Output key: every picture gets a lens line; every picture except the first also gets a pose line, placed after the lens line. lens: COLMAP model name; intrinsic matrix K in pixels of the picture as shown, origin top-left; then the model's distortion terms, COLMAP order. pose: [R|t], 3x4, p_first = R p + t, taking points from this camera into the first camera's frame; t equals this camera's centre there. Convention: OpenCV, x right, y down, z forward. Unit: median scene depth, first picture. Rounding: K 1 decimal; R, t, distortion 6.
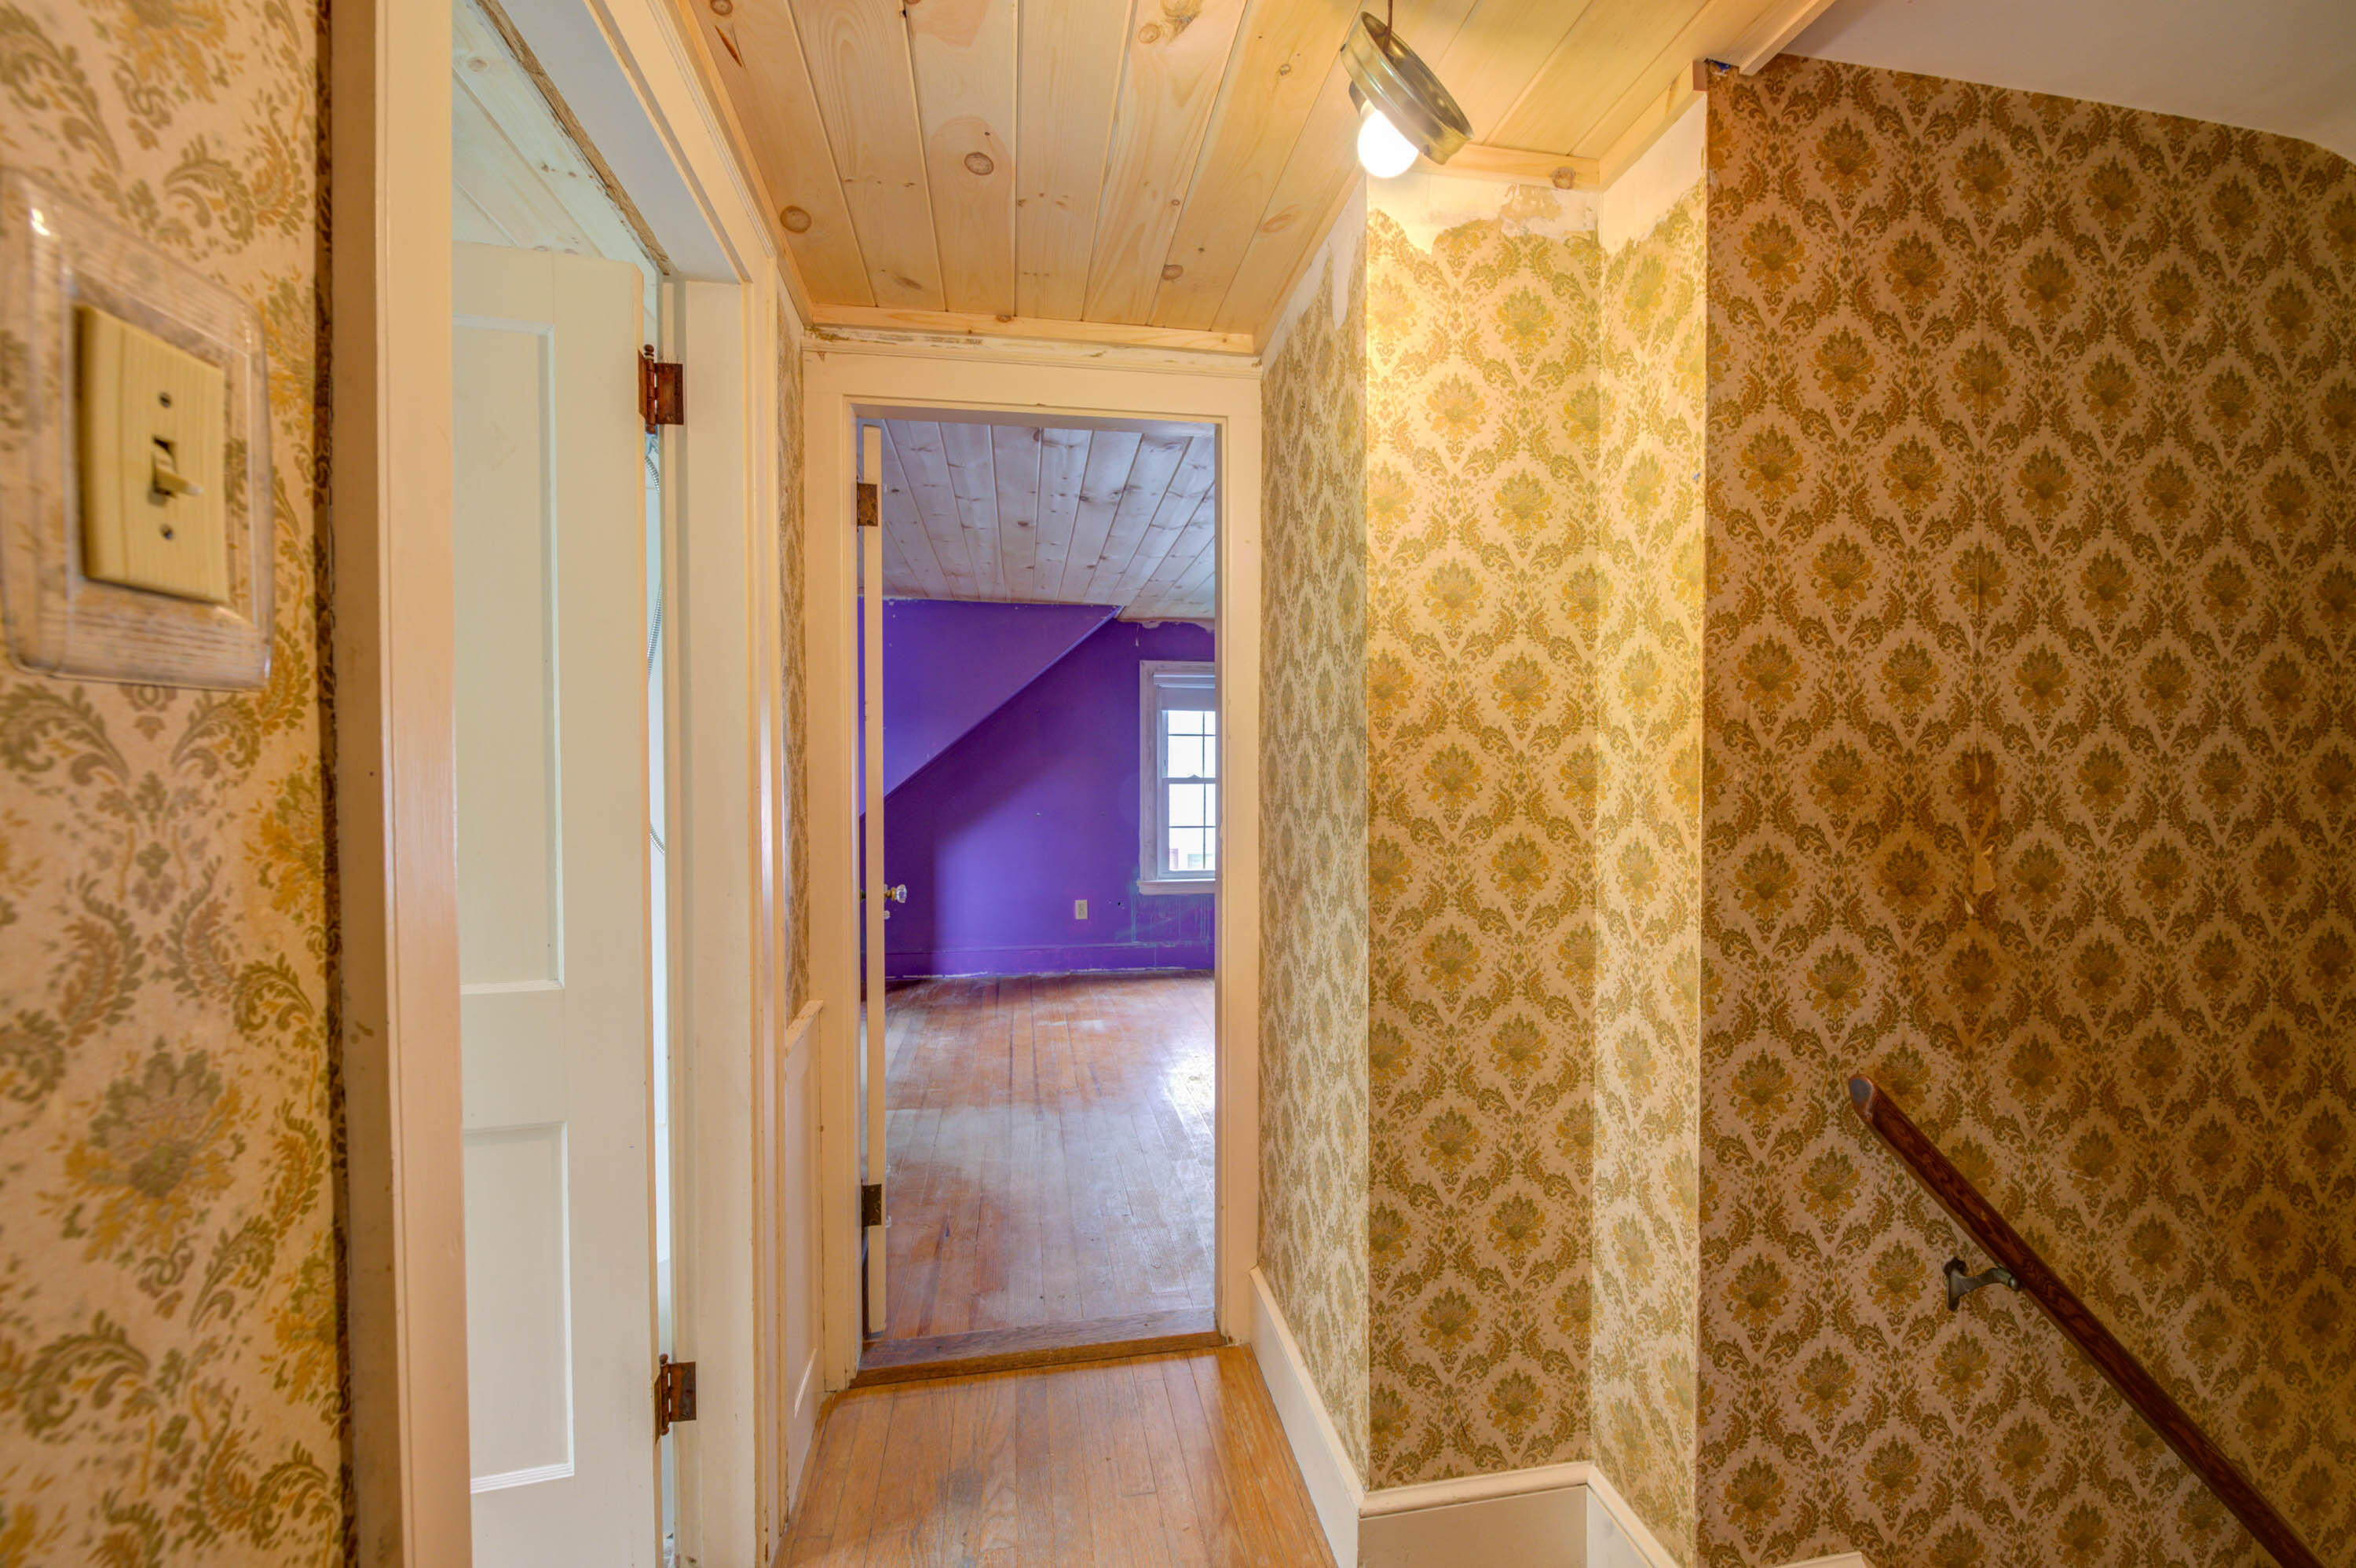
lens RADIAL K [[928.9, 0, 1176.5], [0, 928.9, 787.6], [0, 0, 1]] dist [0.000342, -0.003371]
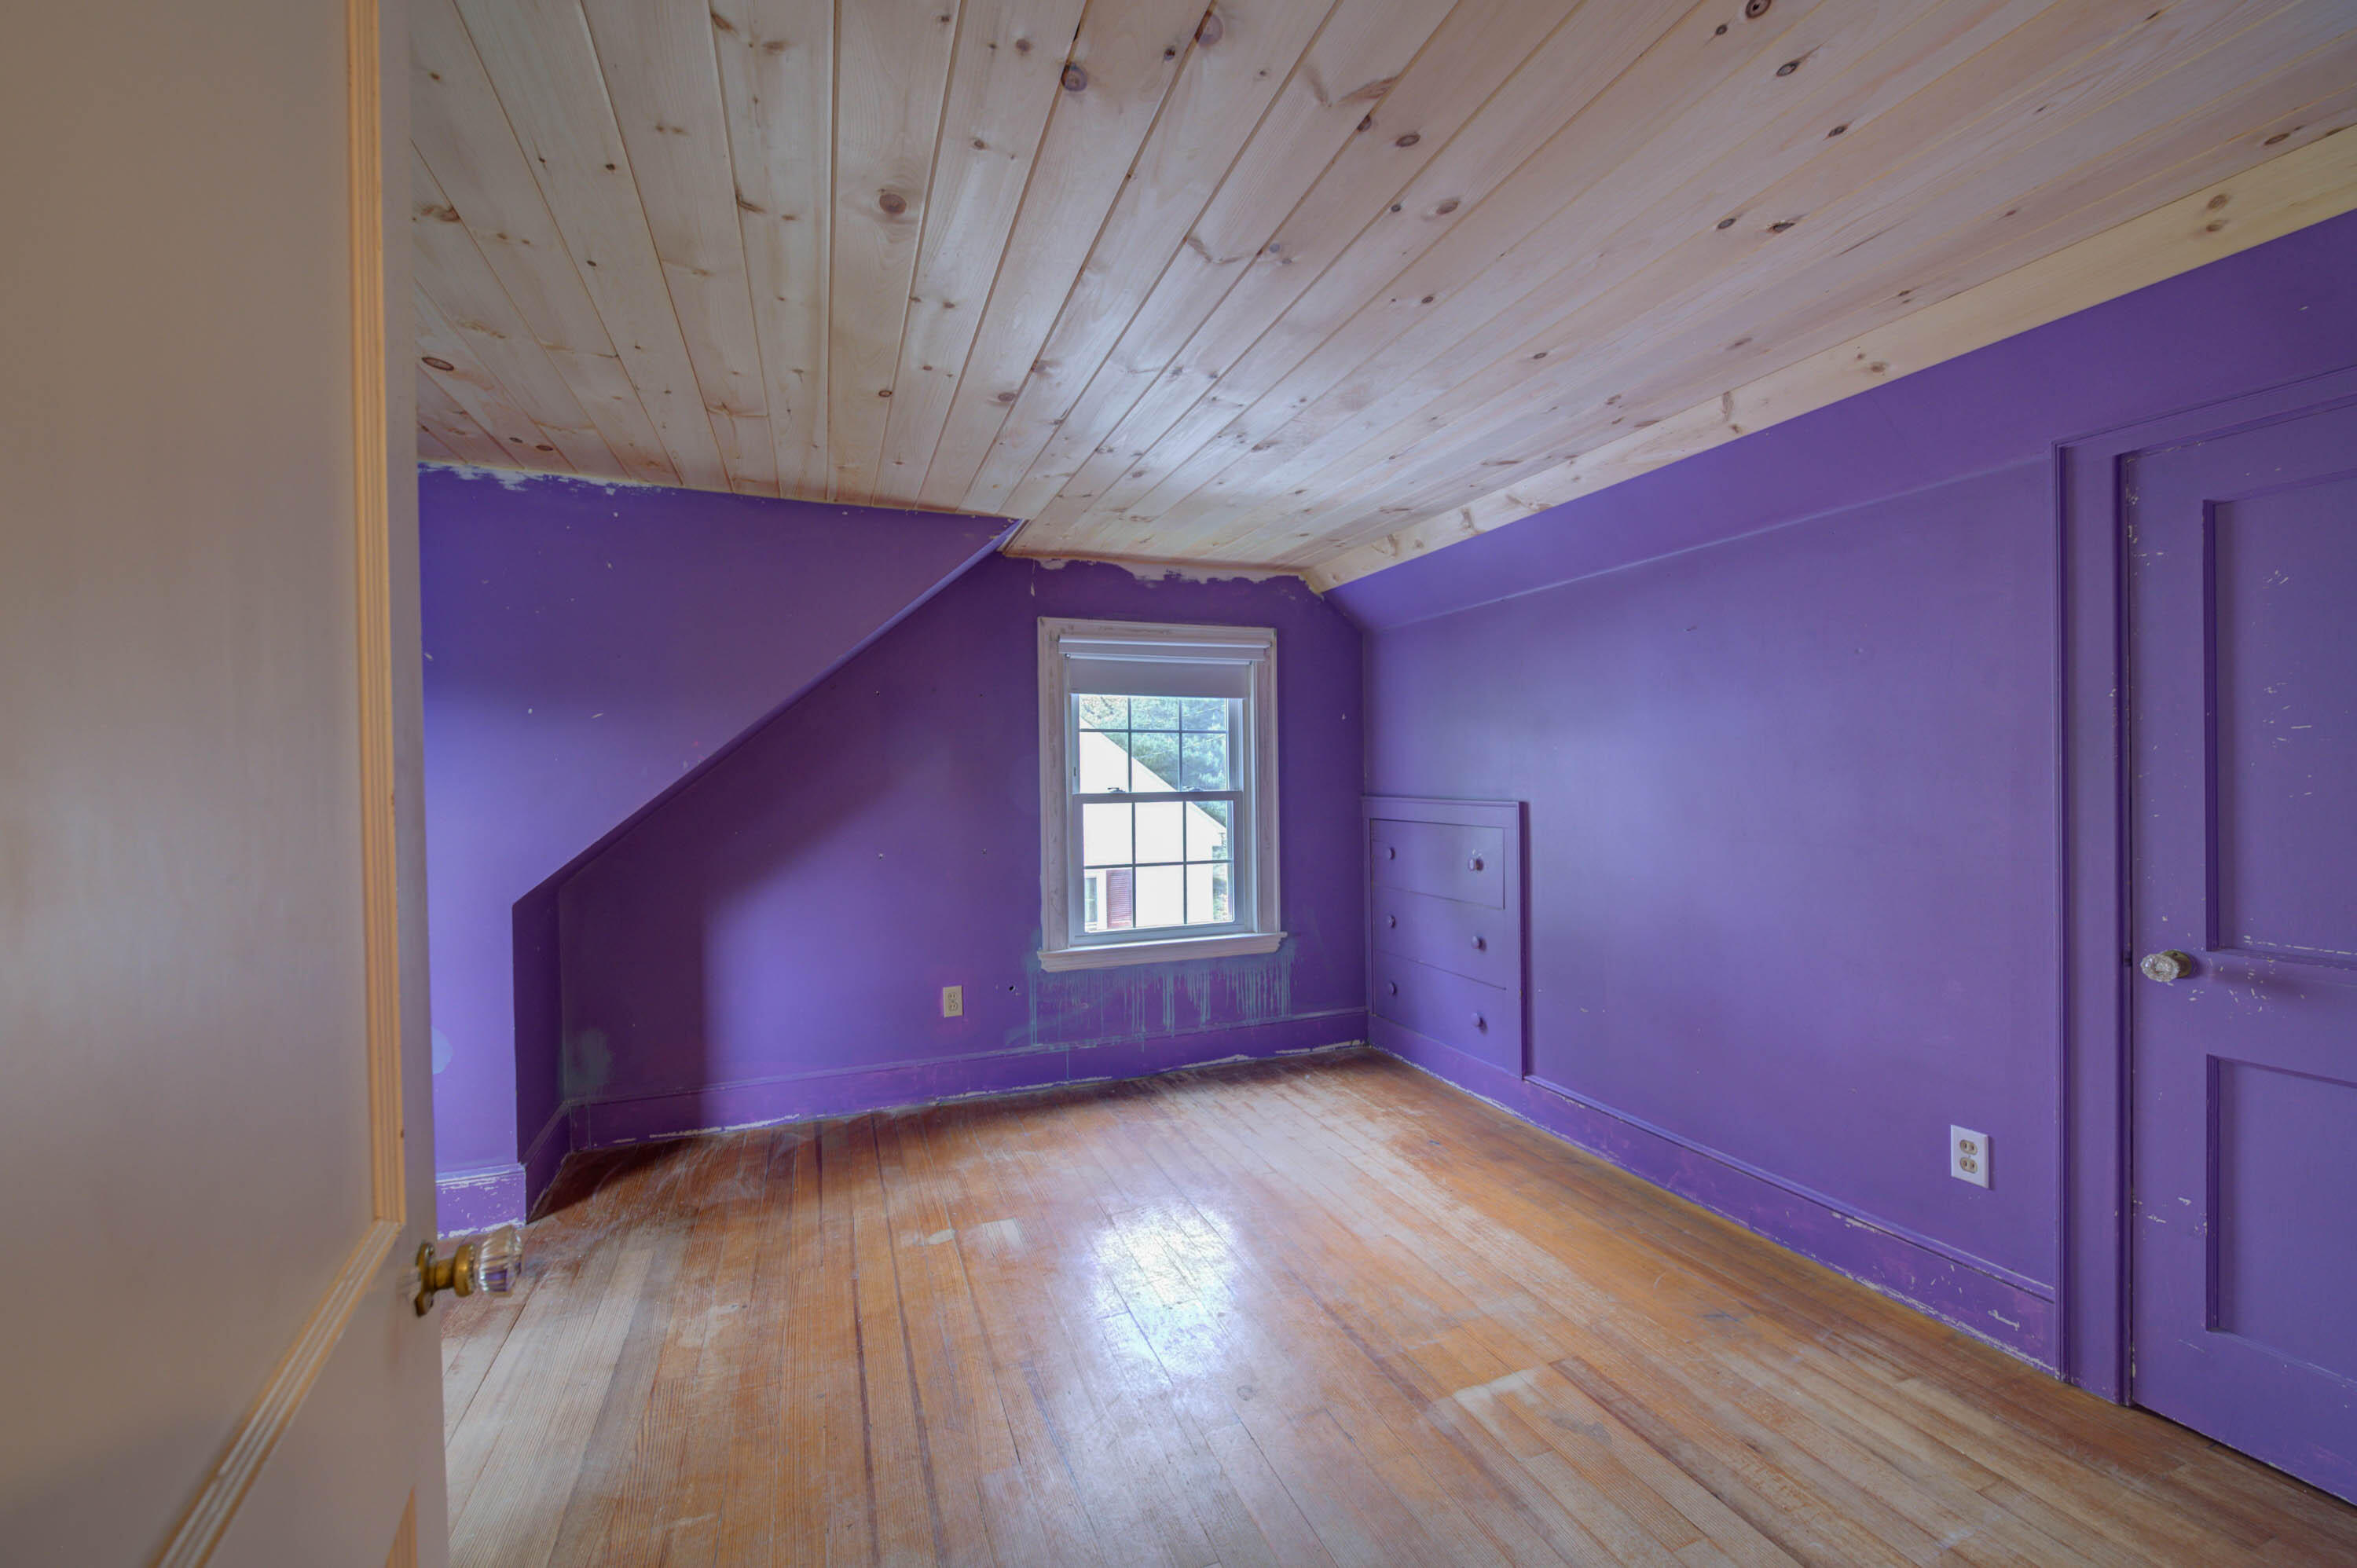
lens RADIAL K [[929.3, 0, 1177.0], [0, 929.3, 787.6], [0, 0, 1]] dist [0.000342, -0.003371]
pose [[0.980078, -0.015063, 0.198039, -0.081246], [0.016786, 0.999834, -0.007022, -0.010406], [-0.197901, 0.010207, 0.980169, 0.364472]]
